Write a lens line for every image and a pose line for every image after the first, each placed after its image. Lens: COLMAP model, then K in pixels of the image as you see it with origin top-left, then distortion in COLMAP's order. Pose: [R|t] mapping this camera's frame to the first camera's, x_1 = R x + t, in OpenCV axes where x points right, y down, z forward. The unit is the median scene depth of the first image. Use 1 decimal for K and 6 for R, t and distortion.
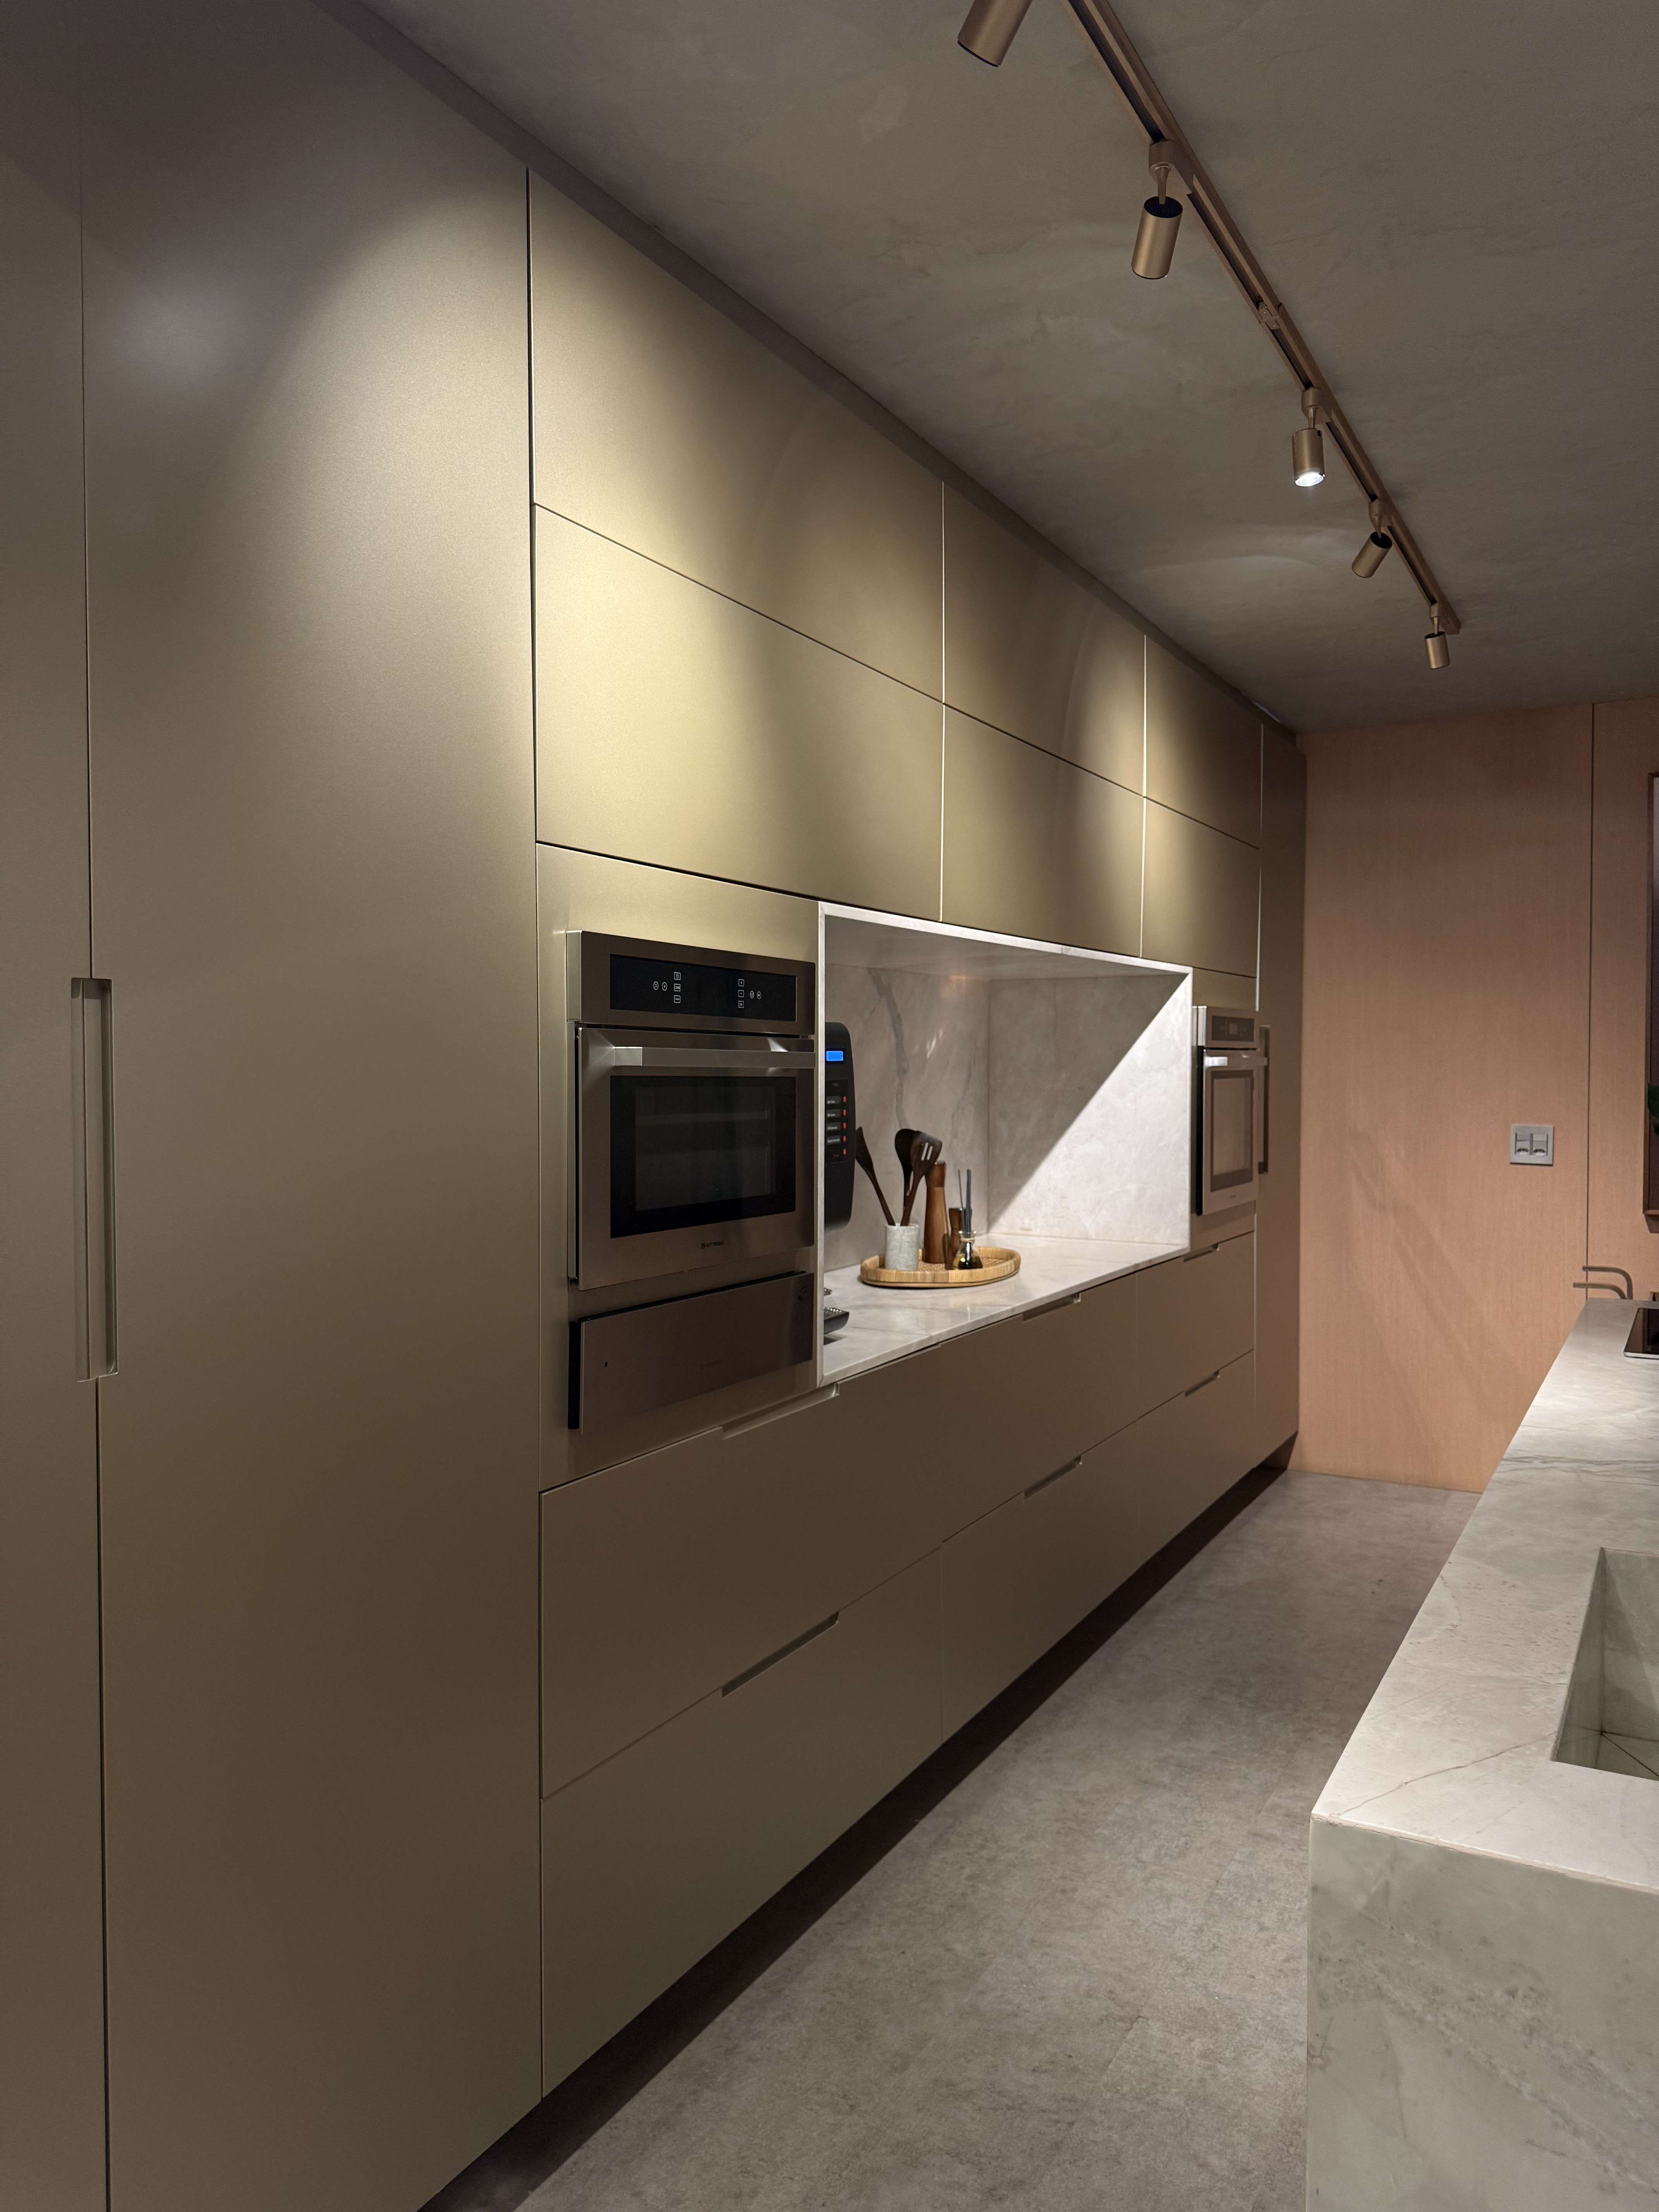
lens RADIAL K [[1574.5, 0, 831.6], [0, 1574.5, 1095.0], [0, 0, 1]] dist [0.063614, -0.039493]
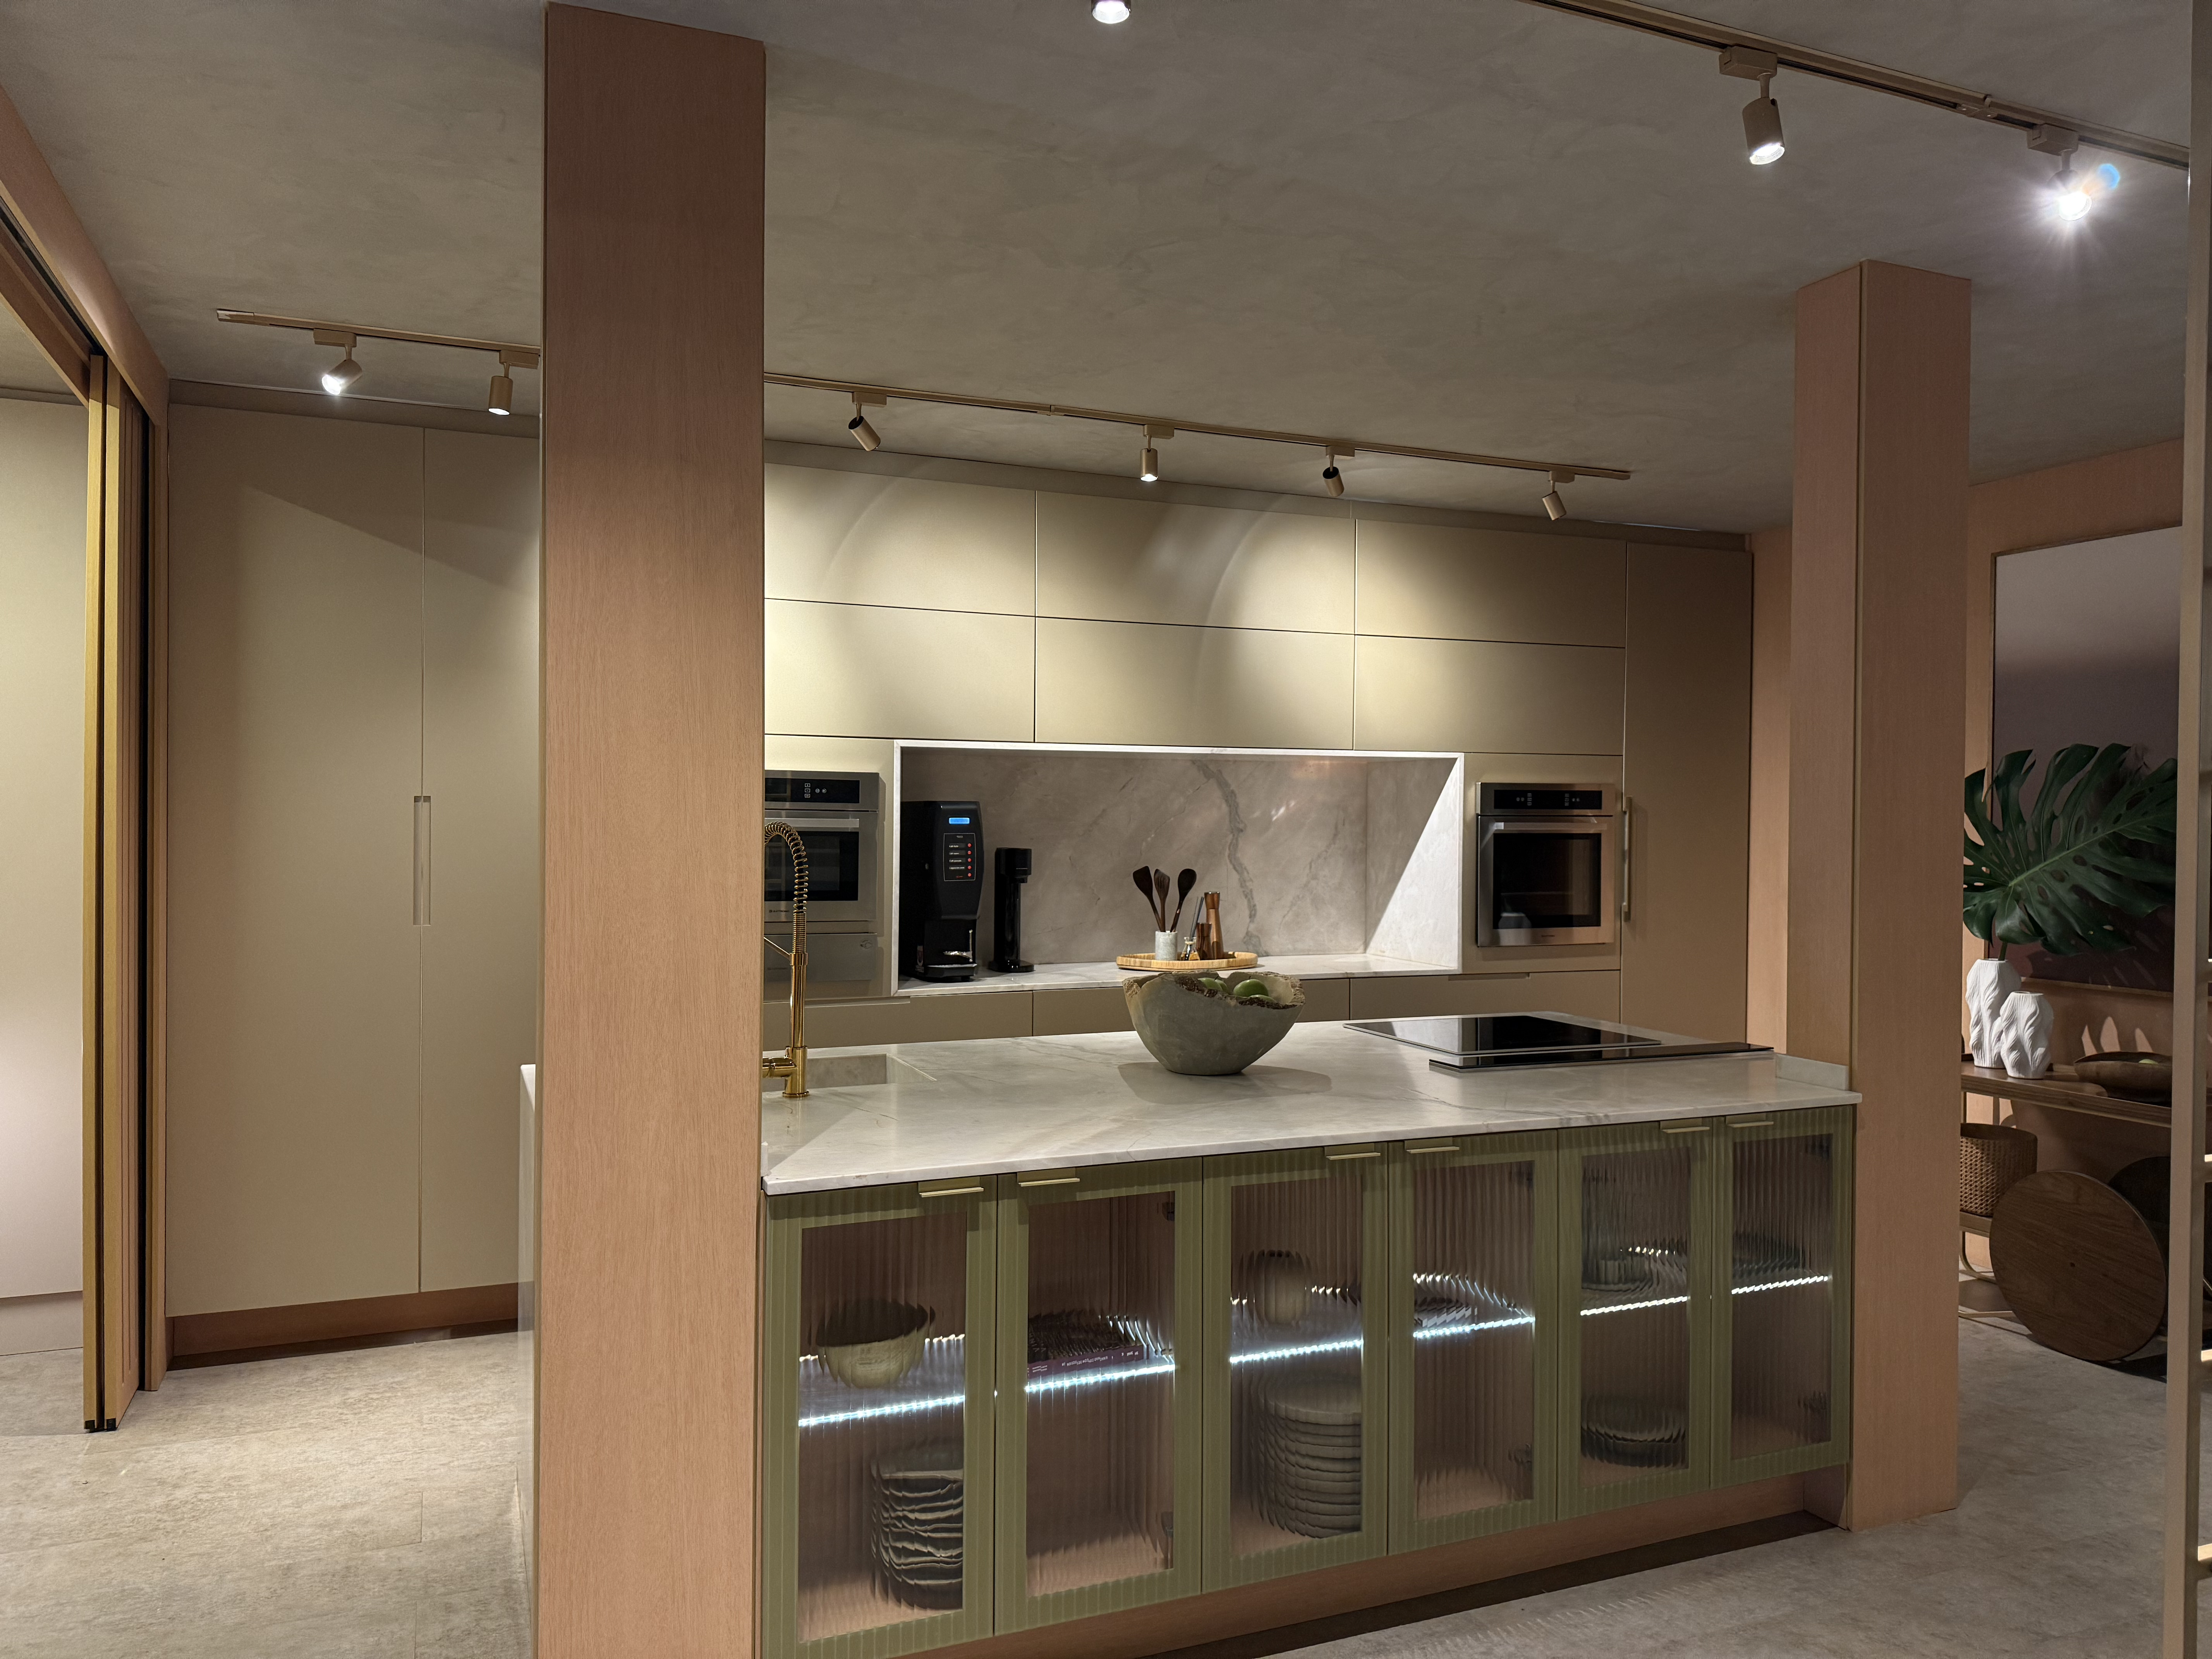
lens RADIAL K [[1574.5, 0, 1117.4], [0, 1574.5, 834.6], [0, 0, 1]] dist [0.063614, -0.039493]
pose [[0.795177, 0.013166, -0.606235, 0.837633], [-0.018552, 0.999824, -0.002620, -0.005517], [0.606094, 0.013330, 0.795281, -0.211575]]
